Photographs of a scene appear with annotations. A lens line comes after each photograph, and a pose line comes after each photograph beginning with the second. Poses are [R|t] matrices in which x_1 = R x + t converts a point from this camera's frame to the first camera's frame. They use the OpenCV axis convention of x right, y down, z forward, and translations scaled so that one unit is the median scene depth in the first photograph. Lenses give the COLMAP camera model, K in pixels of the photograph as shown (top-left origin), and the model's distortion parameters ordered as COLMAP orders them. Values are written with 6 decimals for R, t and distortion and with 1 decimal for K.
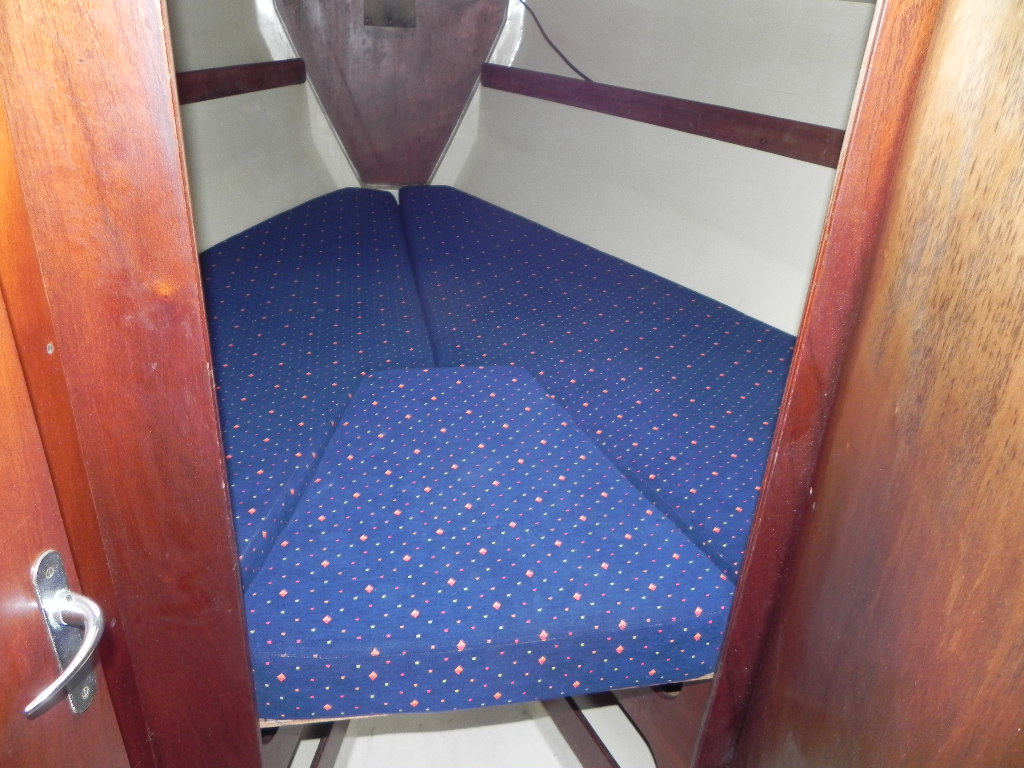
lens RADIAL K [[774.3, 0, 512.4], [0, 774.3, 385.3], [0, 0, 1]] dist [-0.009950, 0.004218]
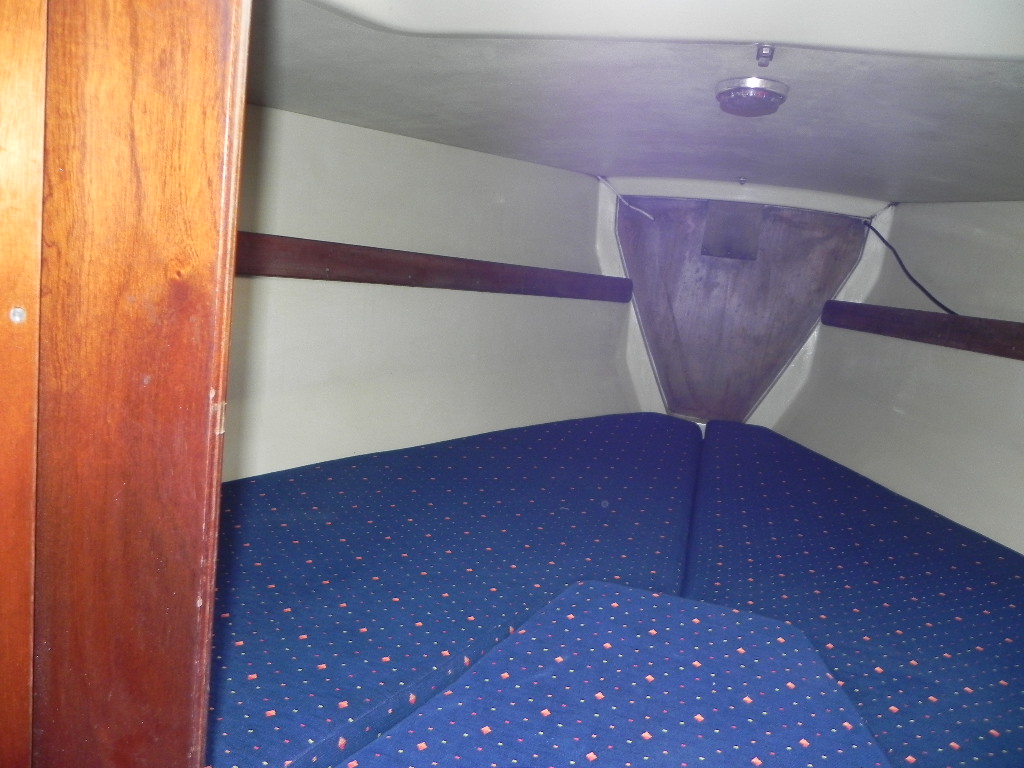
lens RADIAL K [[774.3, 0, 511.5], [0, 774.3, 380.3], [0, 0, 1]] dist [-0.009950, 0.004218]
pose [[0.895773, 0.119079, -0.428265, 0.029600], [-0.262067, 0.919676, -0.292432, 0.024075], [0.359043, 0.374186, 0.855028, 0.145592]]
